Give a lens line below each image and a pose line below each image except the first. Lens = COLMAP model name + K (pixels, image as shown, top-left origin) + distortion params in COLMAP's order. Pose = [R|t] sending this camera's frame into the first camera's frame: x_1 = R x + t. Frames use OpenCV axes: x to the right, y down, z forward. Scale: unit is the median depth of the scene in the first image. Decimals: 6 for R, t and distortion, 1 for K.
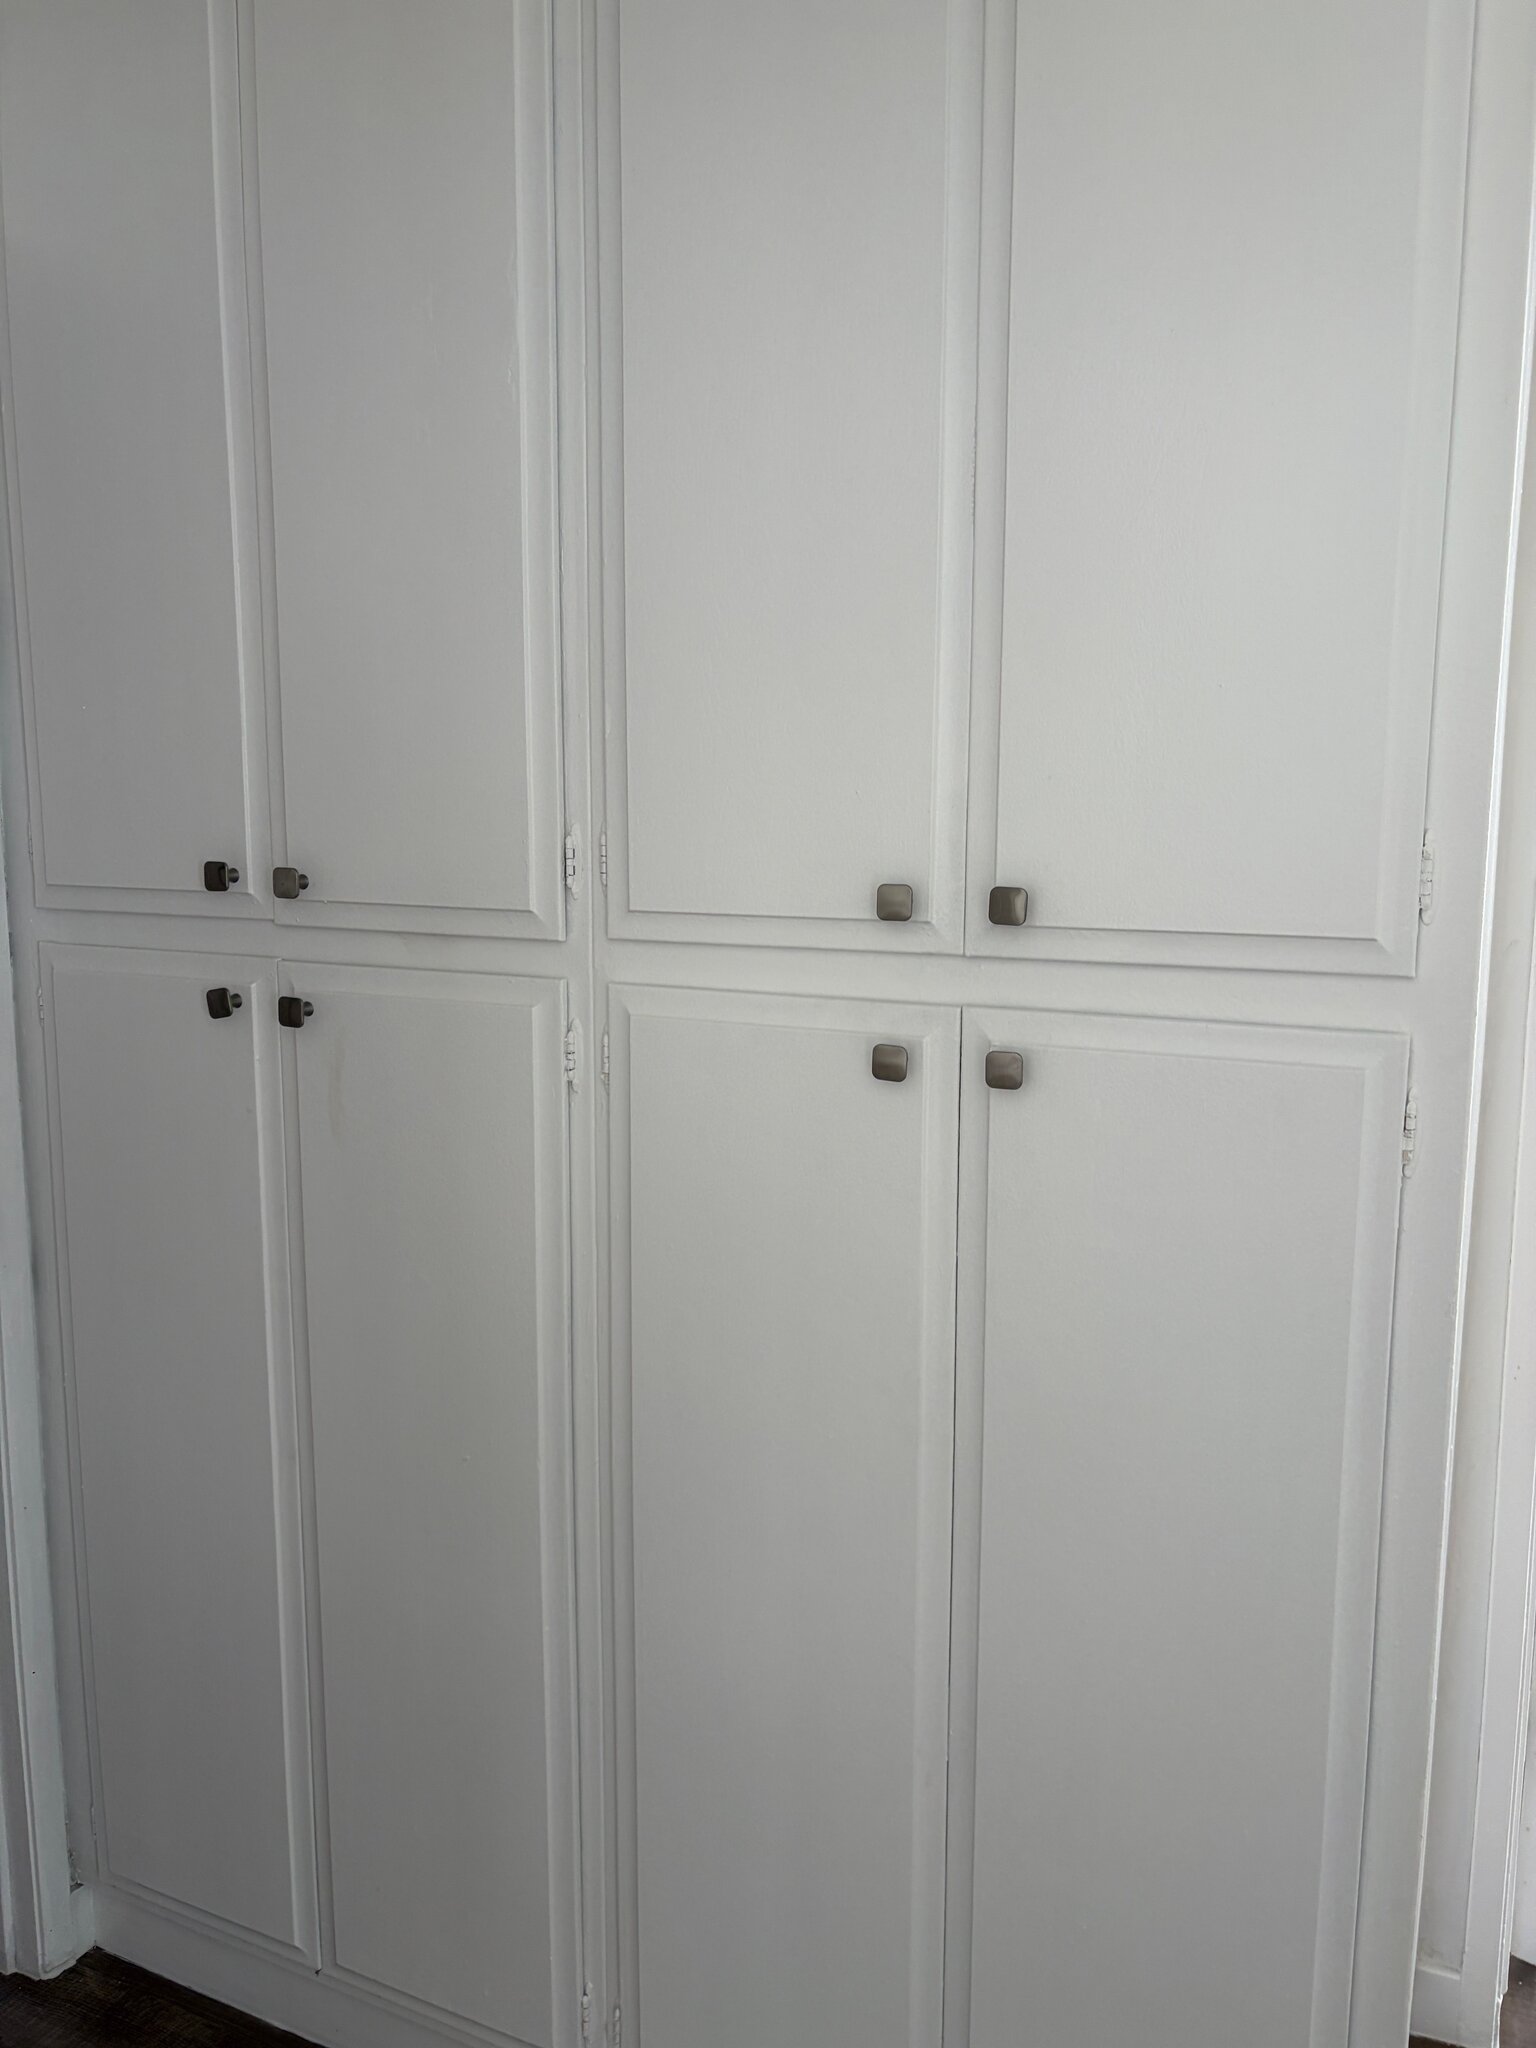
lens RADIAL K [[1546.8, 0, 777.0], [0, 1546.8, 1024.7], [0, 0, 1]] dist [0.042838, -0.050787]
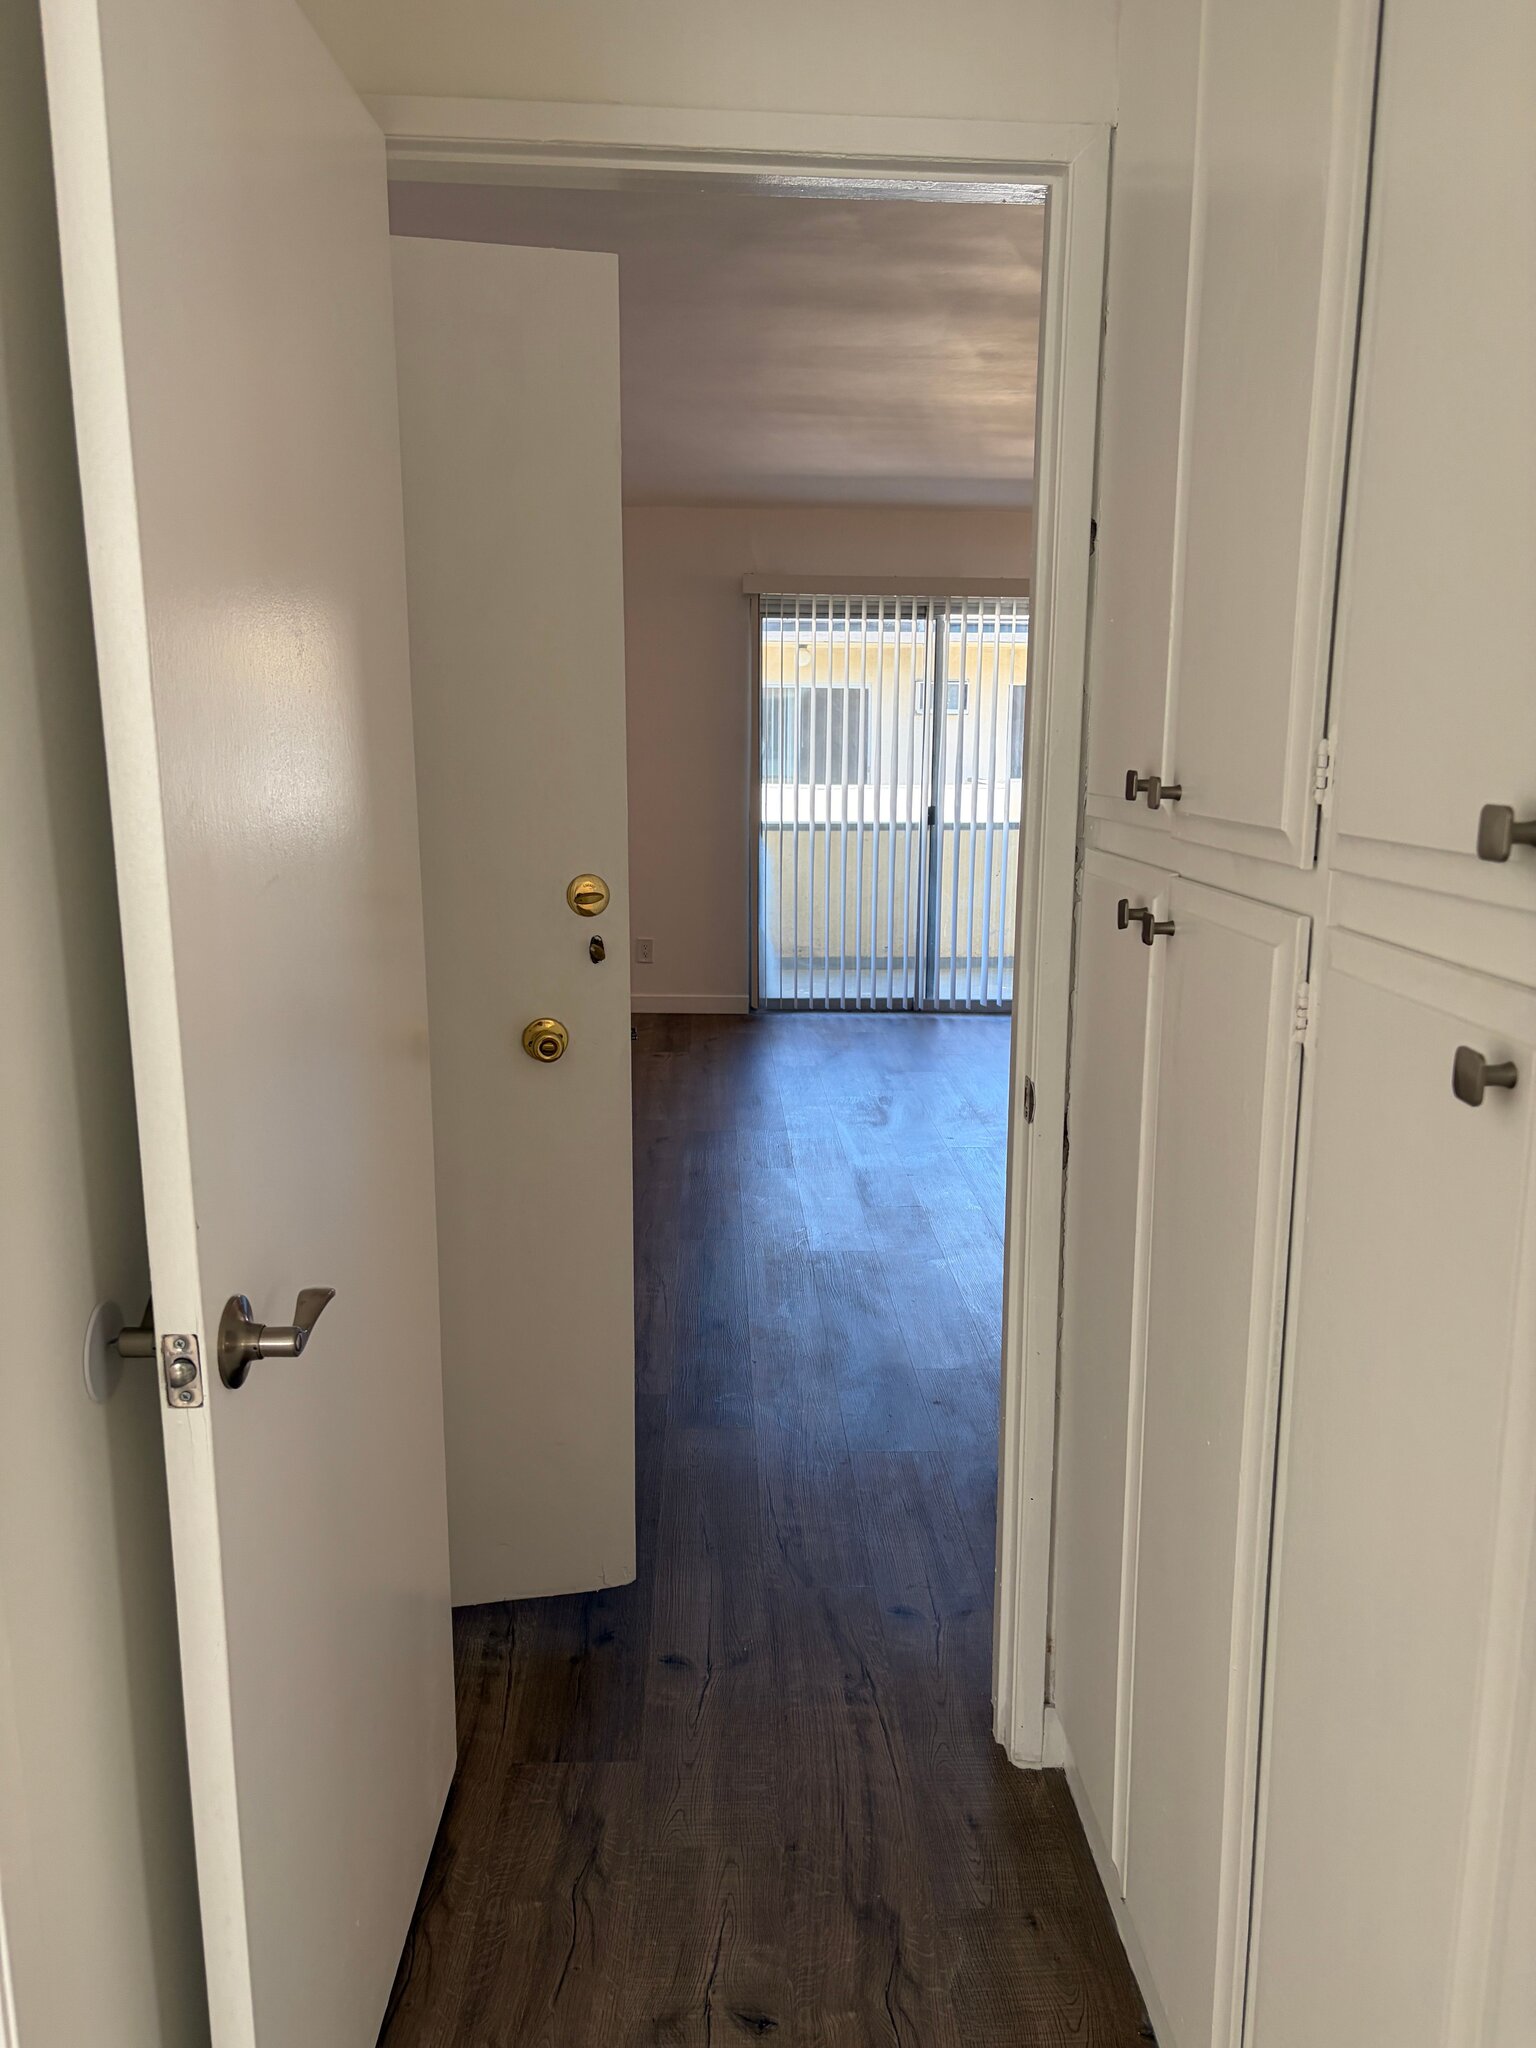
lens RADIAL K [[1546.8, 0, 773.4], [0, 1546.8, 1025.7], [0, 0, 1]] dist [0.042838, -0.050787]
pose [[0.433819, 0.158293, -0.886986, 0.472753], [-0.131034, 0.985064, 0.111709, -0.026596], [0.891421, 0.067764, 0.448081, 0.375847]]
